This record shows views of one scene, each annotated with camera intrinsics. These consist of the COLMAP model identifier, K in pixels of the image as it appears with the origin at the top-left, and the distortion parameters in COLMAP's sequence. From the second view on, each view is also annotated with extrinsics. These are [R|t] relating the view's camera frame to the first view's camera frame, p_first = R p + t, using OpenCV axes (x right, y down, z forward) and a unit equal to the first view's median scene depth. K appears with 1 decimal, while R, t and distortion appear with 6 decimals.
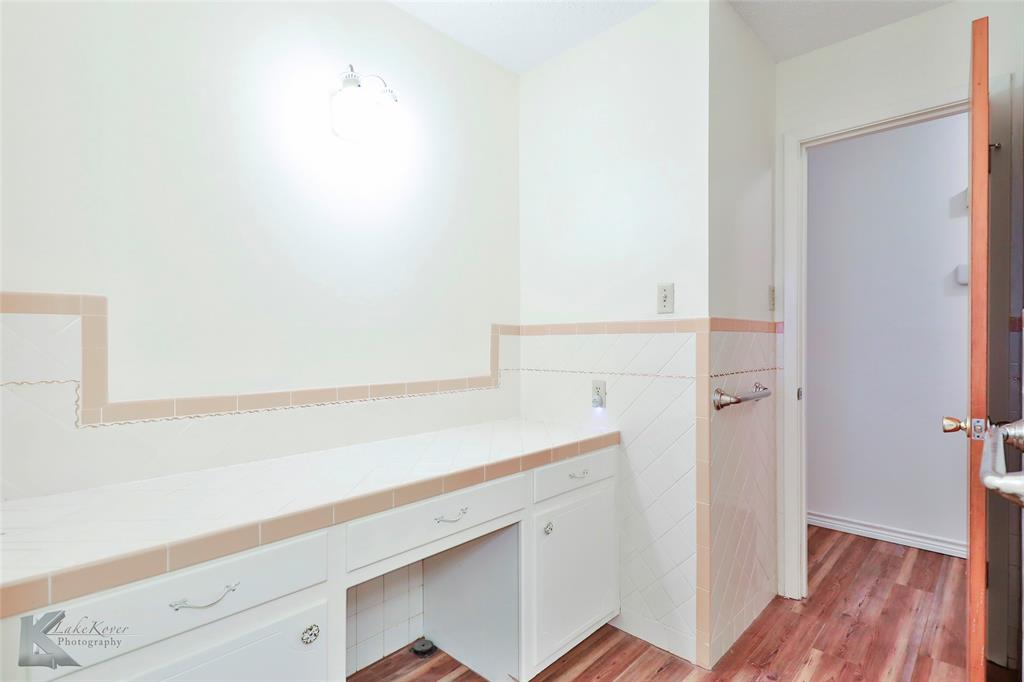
lens RADIAL K [[484.7, 0, 510.6], [0, 484.7, 341.6], [0, 0, 1]] dist [0.024759, -0.007094]
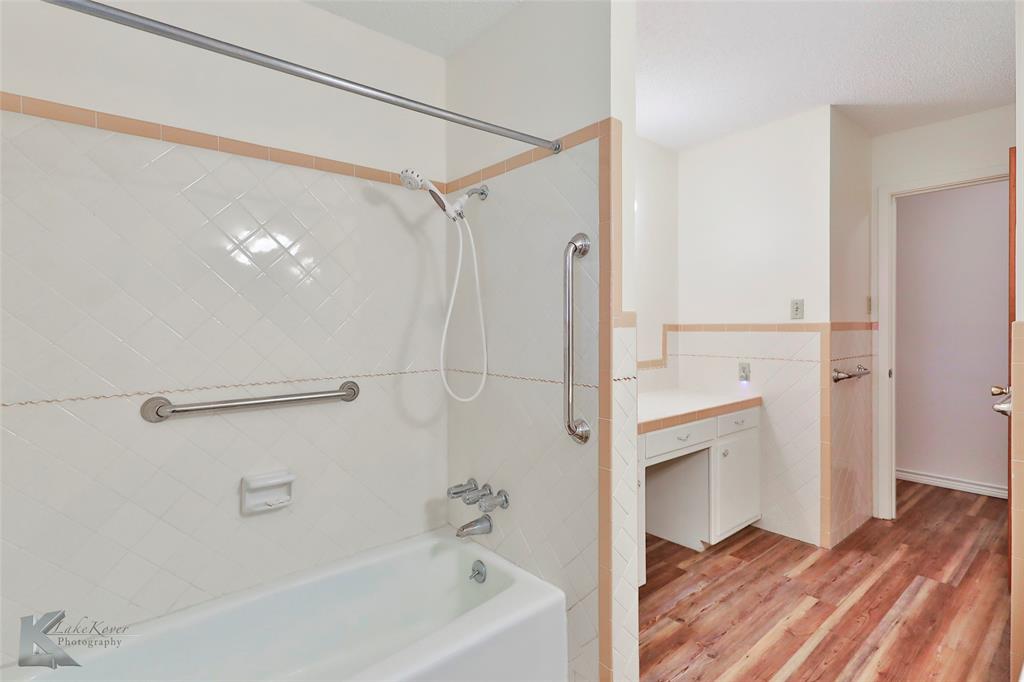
lens RADIAL K [[484.7, 0, 500.8], [0, 484.7, 326.4], [0, 0, 1]] dist [0.024759, -0.007094]
pose [[0.993772, -0.001524, -0.111426, -0.391880], [0.001922, 0.999992, 0.003472, -0.037891], [0.111420, -0.003664, 0.993767, -0.566249]]
